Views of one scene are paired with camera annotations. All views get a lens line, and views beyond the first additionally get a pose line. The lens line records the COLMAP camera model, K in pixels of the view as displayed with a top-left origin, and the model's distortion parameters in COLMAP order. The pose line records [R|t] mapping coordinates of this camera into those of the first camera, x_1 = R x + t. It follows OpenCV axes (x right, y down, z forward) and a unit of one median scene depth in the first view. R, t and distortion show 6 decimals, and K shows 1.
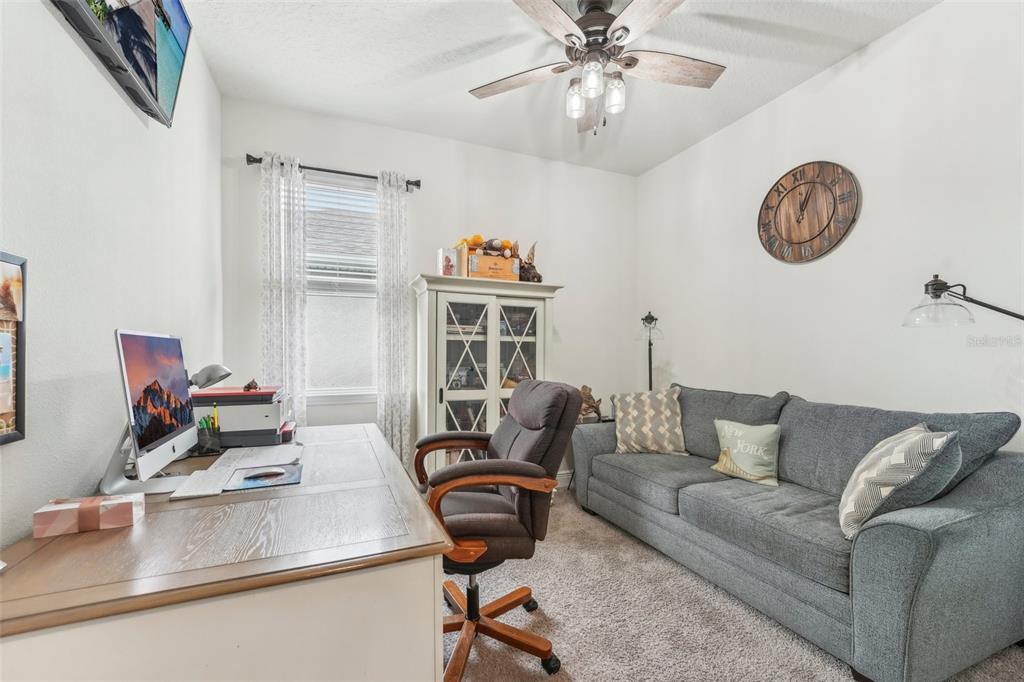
lens RADIAL K [[420.3, 0, 504.5], [0, 420.3, 359.6], [0, 0, 1]] dist [-0.006778, 0.002256]
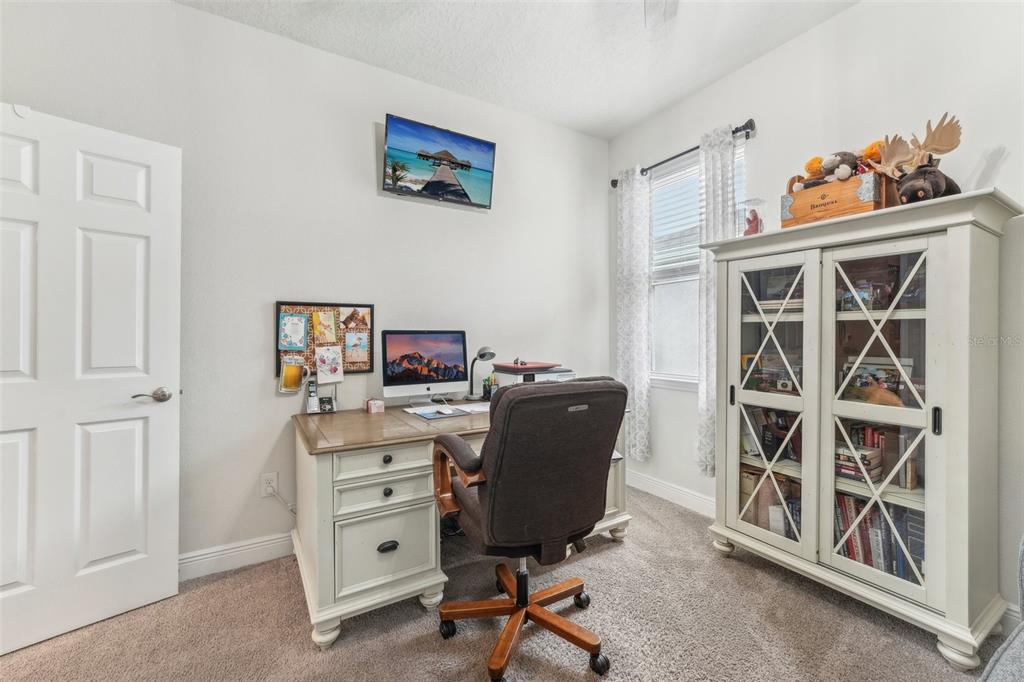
lens RADIAL K [[420.3, 0, 511.3], [0, 420.3, 335.0], [0, 0, 1]] dist [-0.006778, 0.002256]
pose [[0.146409, -0.000249, -0.989224, 0.535908], [-0.014790, 0.999888, -0.002440, -0.015928], [0.989114, 0.014988, 0.146389, 0.471151]]
